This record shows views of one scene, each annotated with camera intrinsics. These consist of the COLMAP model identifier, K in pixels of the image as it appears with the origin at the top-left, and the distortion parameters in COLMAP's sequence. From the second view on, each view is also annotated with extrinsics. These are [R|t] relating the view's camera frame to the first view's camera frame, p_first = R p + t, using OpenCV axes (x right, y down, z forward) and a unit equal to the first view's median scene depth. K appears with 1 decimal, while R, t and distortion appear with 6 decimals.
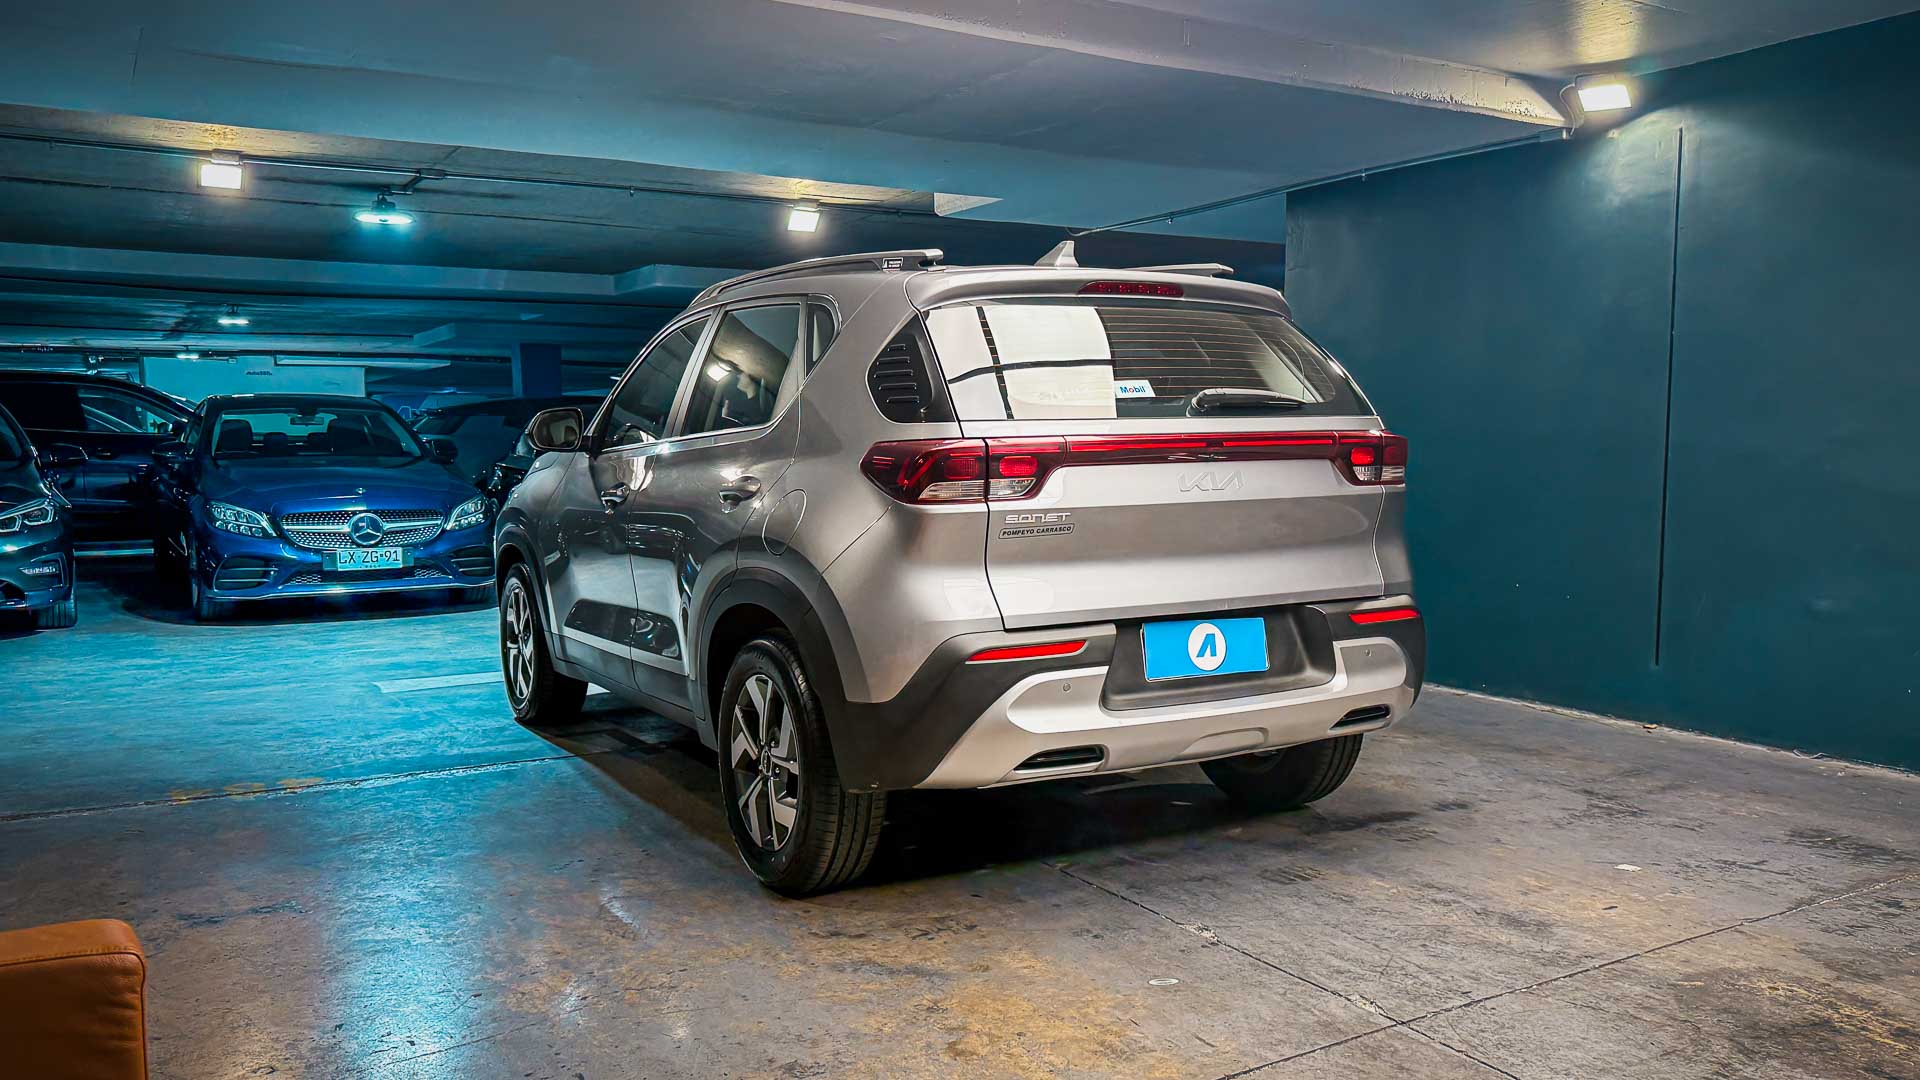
lens RADIAL K [[1461.7, 0, 951.7], [0, 1461.7, 556.7], [0, 0, 1]] dist [0.087442, -0.123664]
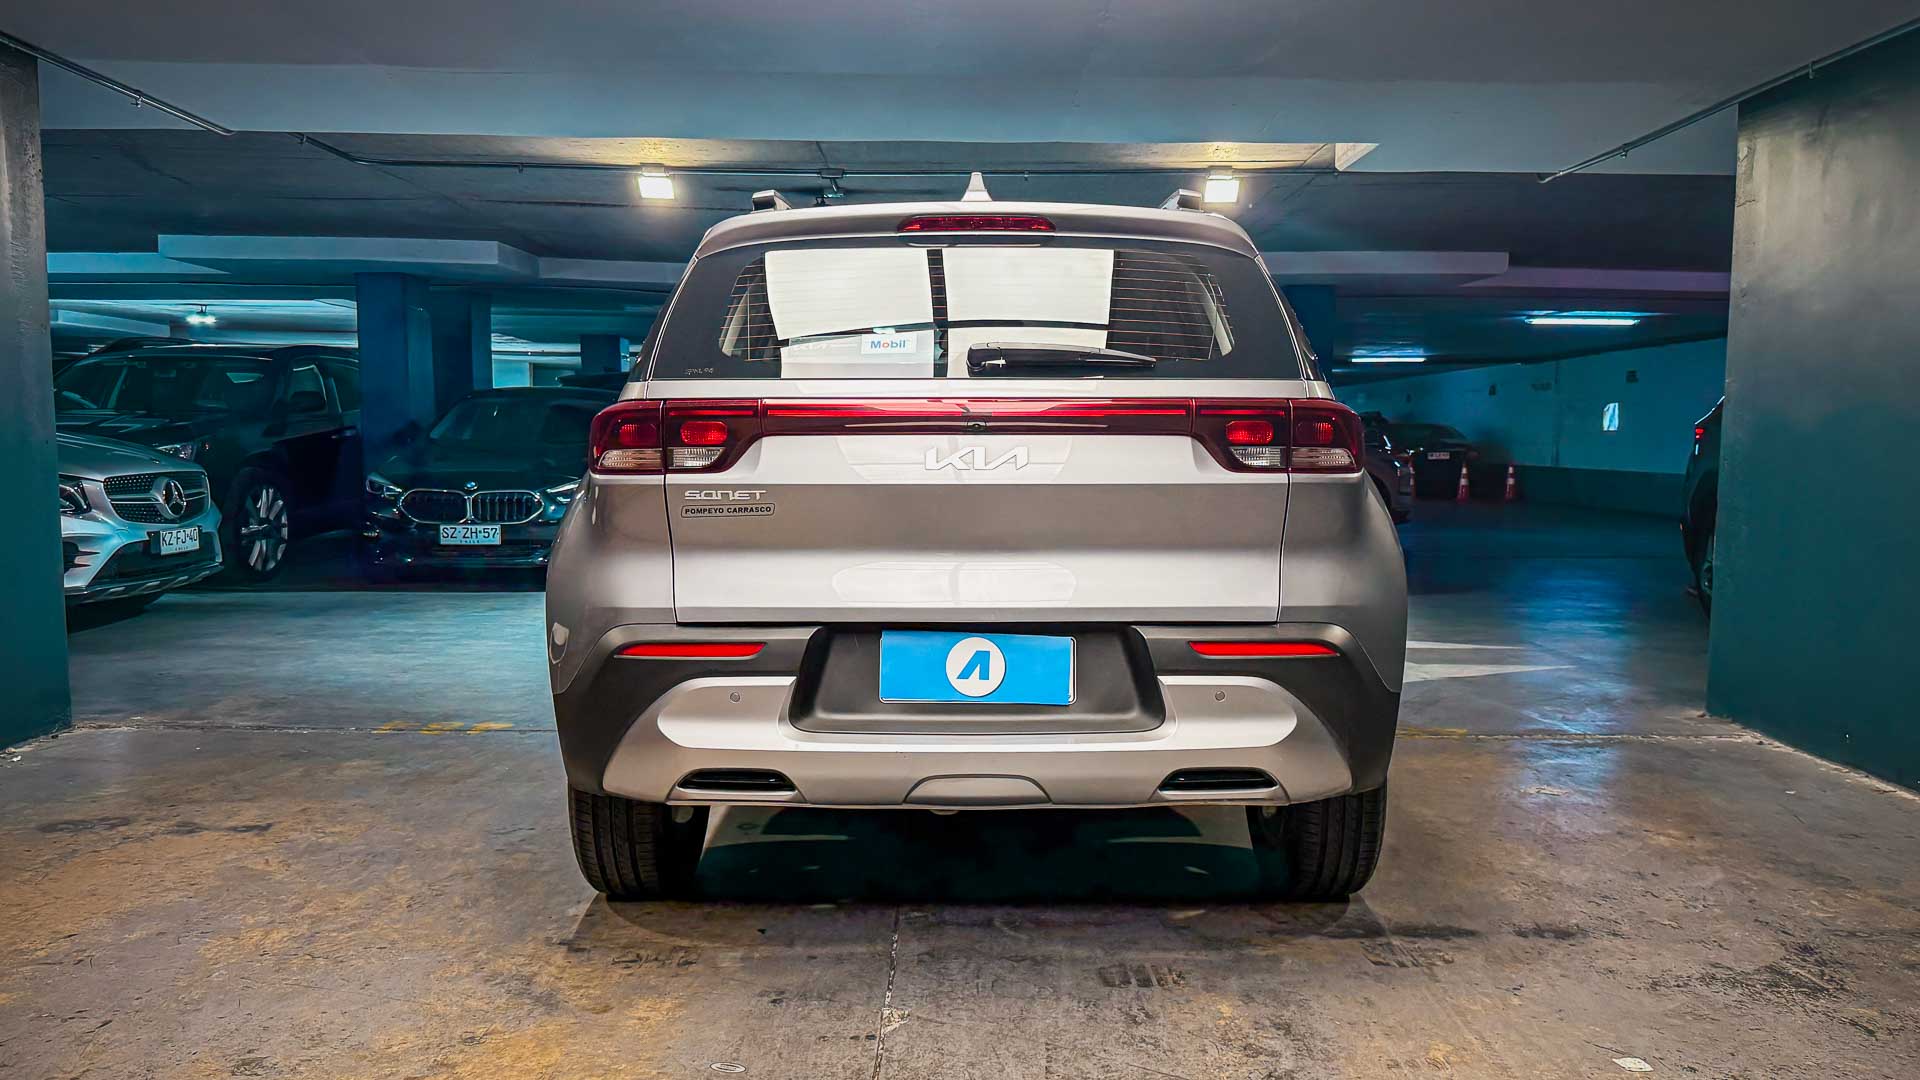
lens RADIAL K [[1444.5, 0, 994.7], [0, 1444.5, 568.9], [0, 0, 1]] dist [0.161345, -0.407583]
pose [[0.872472, 0.055136, -0.485543, 0.562877], [-0.052127, 0.998446, 0.019713, -0.007870], [0.485876, 0.008111, 0.873990, 0.316866]]
